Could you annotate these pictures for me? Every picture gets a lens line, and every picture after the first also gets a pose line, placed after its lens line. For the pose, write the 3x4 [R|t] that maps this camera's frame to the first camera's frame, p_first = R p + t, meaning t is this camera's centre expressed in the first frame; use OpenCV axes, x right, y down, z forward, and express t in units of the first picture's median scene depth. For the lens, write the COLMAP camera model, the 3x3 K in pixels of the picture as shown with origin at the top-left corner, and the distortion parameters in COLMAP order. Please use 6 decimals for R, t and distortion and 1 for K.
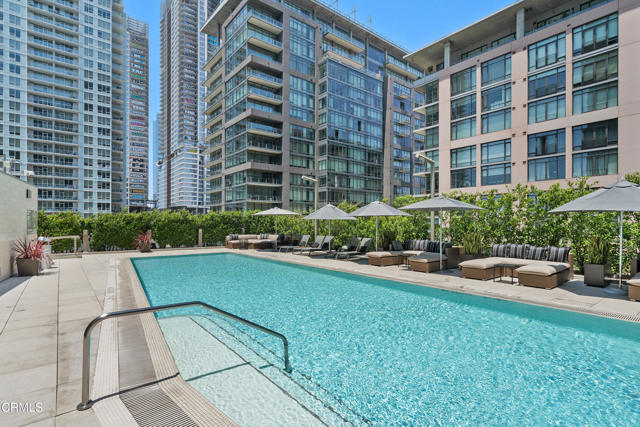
lens RADIAL K [[326.5, 0, 330.2], [0, 326.5, 224.7], [0, 0, 1]] dist [0.003666, -0.000022]
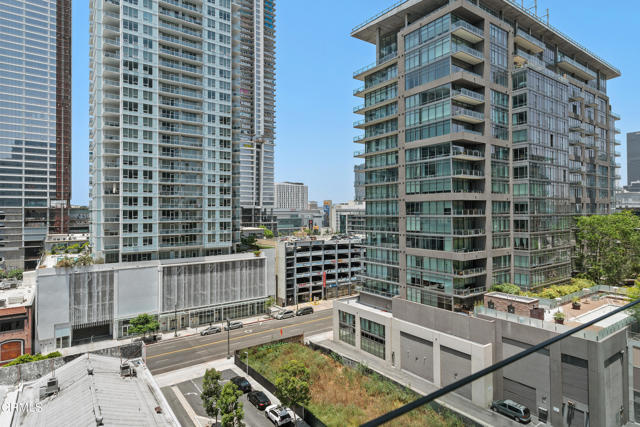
lens RADIAL K [[363.1, 0, 324.7], [0, 363.1, 208.5], [0, 0, 1]] dist [0.006835, -0.000893]
pose [[0.998227, -0.008044, -0.058968, -0.370903], [0.007483, 0.999925, -0.009714, -0.096072], [0.059042, 0.009256, 0.998213, 0.003399]]
